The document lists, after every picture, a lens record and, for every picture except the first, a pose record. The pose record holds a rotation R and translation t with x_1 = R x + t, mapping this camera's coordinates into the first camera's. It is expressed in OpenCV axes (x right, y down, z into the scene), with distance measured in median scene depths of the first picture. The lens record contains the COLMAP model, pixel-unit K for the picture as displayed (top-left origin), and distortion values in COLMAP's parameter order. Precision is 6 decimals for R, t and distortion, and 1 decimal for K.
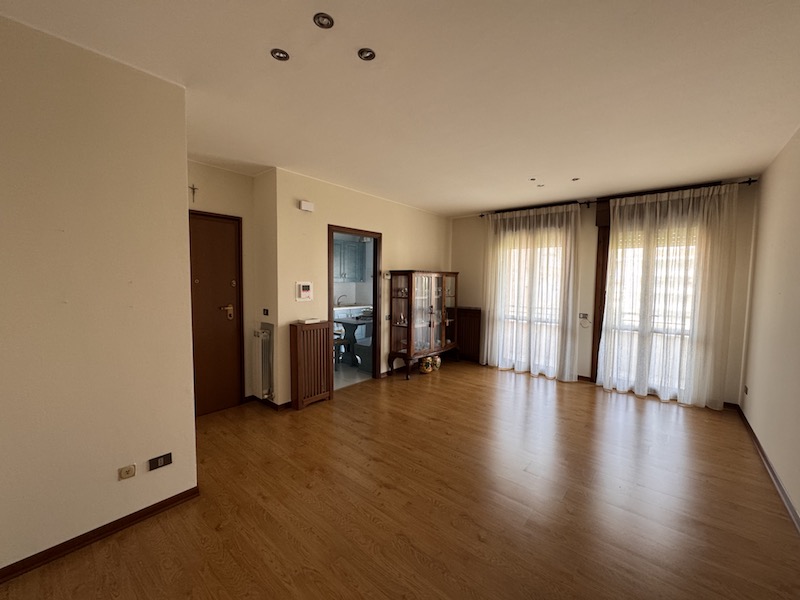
lens RADIAL K [[321.1, 0, 400.0], [0, 321.1, 300.0], [0, 0, 1]] dist [-0.003014, 0.000288]
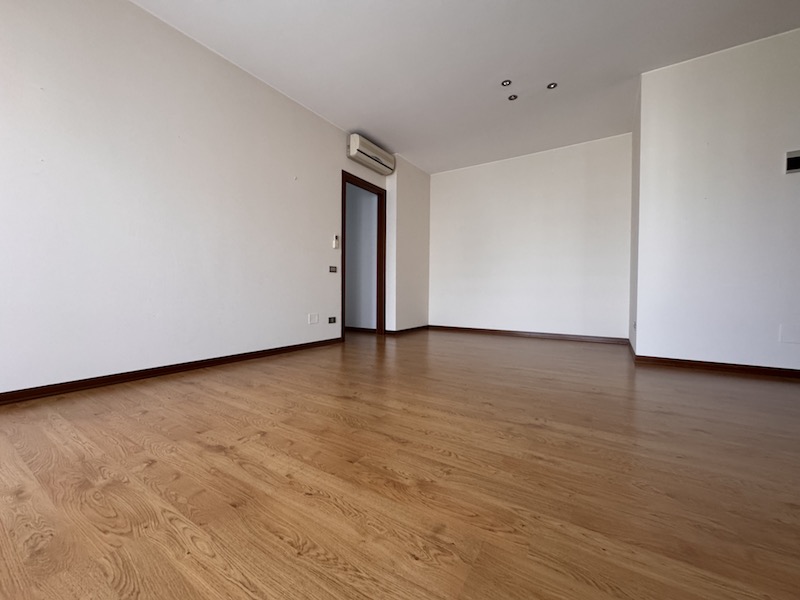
lens RADIAL K [[322.3, 0, 400.0], [0, 322.3, 300.0], [0, 0, 1]] dist [-0.002015, 0.000216]
pose [[-0.990611, -0.015329, -0.135849, 0.321722], [-0.027498, 0.995727, 0.088160, 0.142041], [0.133917, 0.091068, -0.986799, 1.257654]]
